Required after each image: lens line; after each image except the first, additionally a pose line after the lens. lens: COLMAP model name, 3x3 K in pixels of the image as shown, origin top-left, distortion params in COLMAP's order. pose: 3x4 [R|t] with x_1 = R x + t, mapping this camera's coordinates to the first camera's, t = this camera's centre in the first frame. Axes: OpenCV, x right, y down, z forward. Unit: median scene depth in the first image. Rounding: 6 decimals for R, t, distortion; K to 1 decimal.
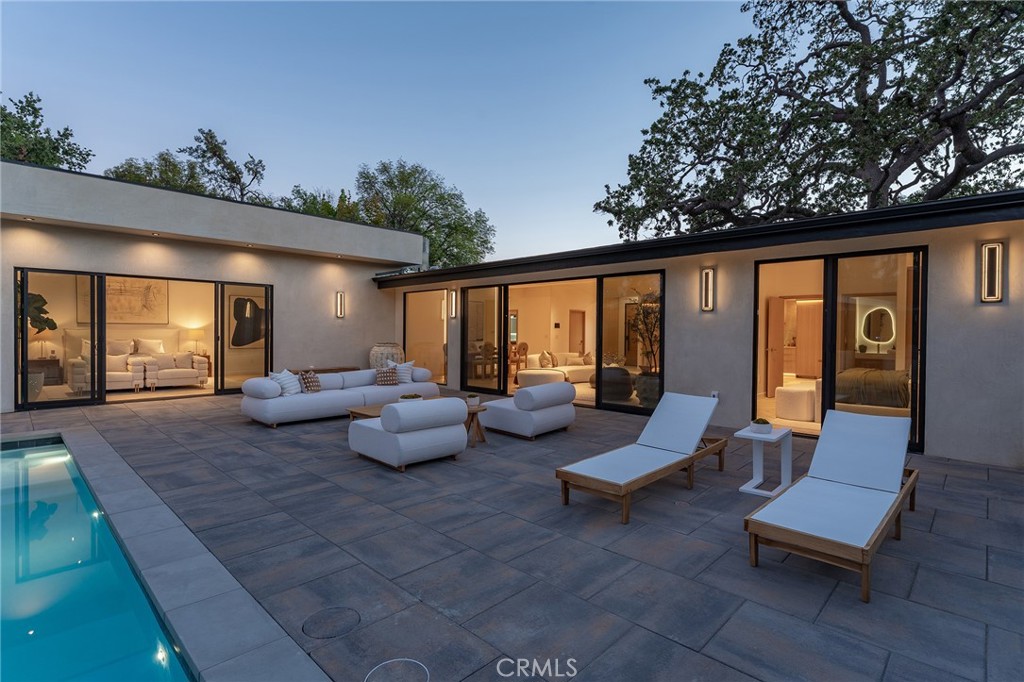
lens RADIAL K [[493.6, 0, 510.8], [0, 493.6, 339.1], [0, 0, 1]] dist [-0.000862, 0.000816]
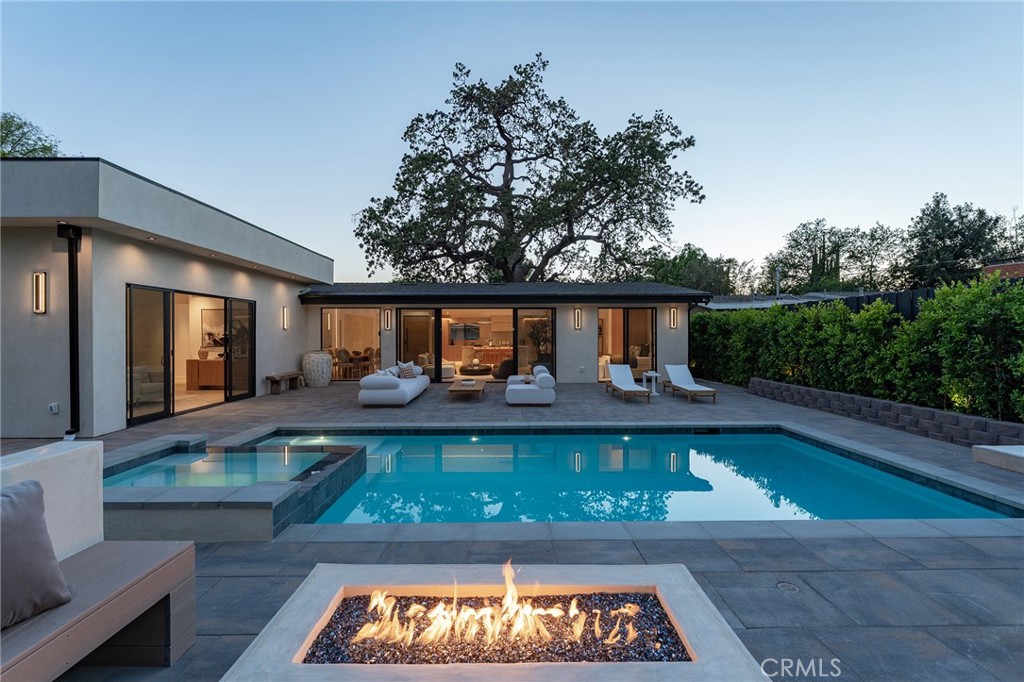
lens RADIAL K [[480.7, 0, 511.5], [0, 480.7, 339.9], [0, 0, 1]] dist [0.000731, -0.000241]
pose [[0.709984, -0.015402, 0.704049, -0.439234], [0.017984, 0.999831, 0.003737, -0.008377], [-0.703988, 0.010008, 0.710142, -0.091864]]
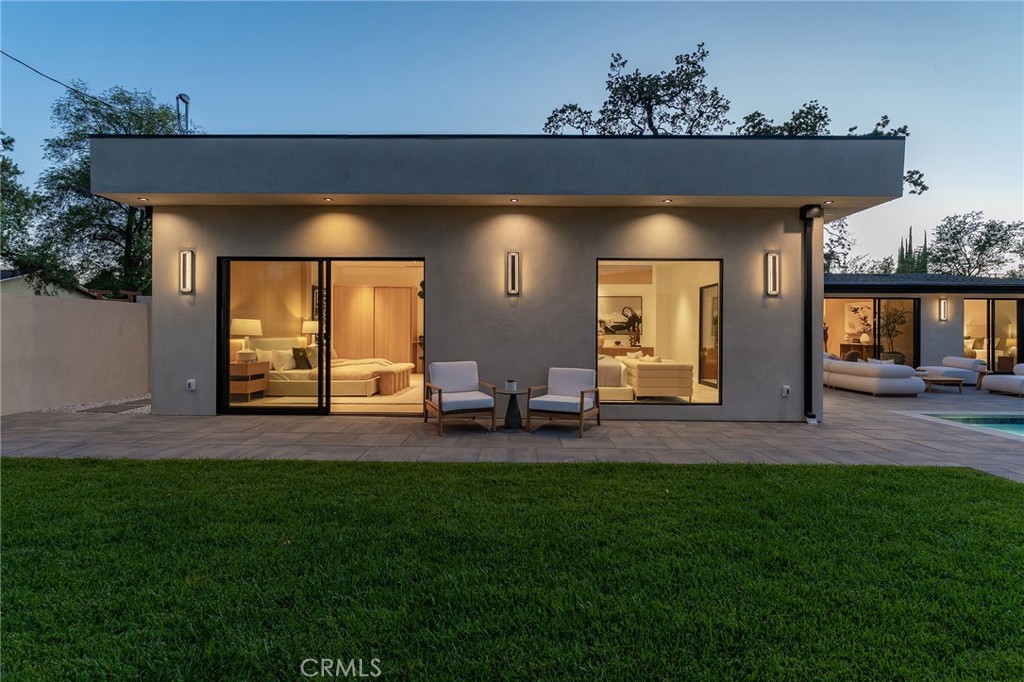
lens RADIAL K [[480.7, 0, 515.7], [0, 480.7, 334.3], [0, 0, 1]] dist [0.000731, -0.000241]
pose [[0.725157, -0.009398, 0.688520, -0.799951], [0.009071, 0.999950, 0.004095, -0.007574], [-0.688524, 0.003276, 0.725206, 0.269968]]
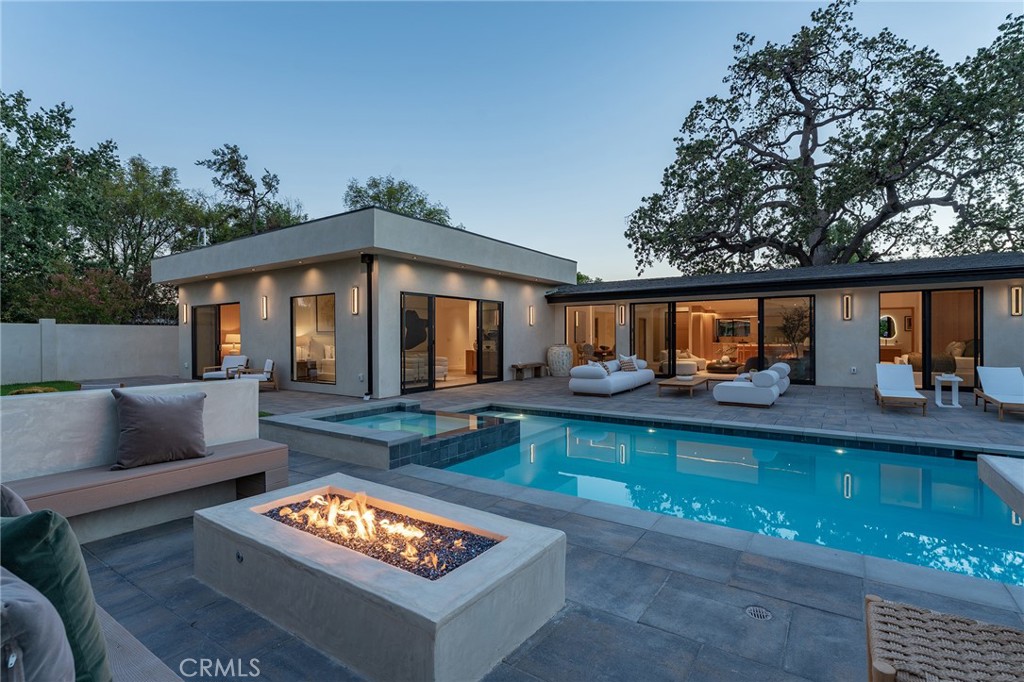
lens RADIAL K [[480.7, 0, 512.5], [0, 480.7, 339.0], [0, 0, 1]] dist [0.000731, -0.000241]
pose [[0.985152, -0.014075, 0.171105, -0.357763], [0.015818, 0.999836, -0.008827, 0.001753], [-0.170953, 0.011402, 0.985213, -0.151984]]
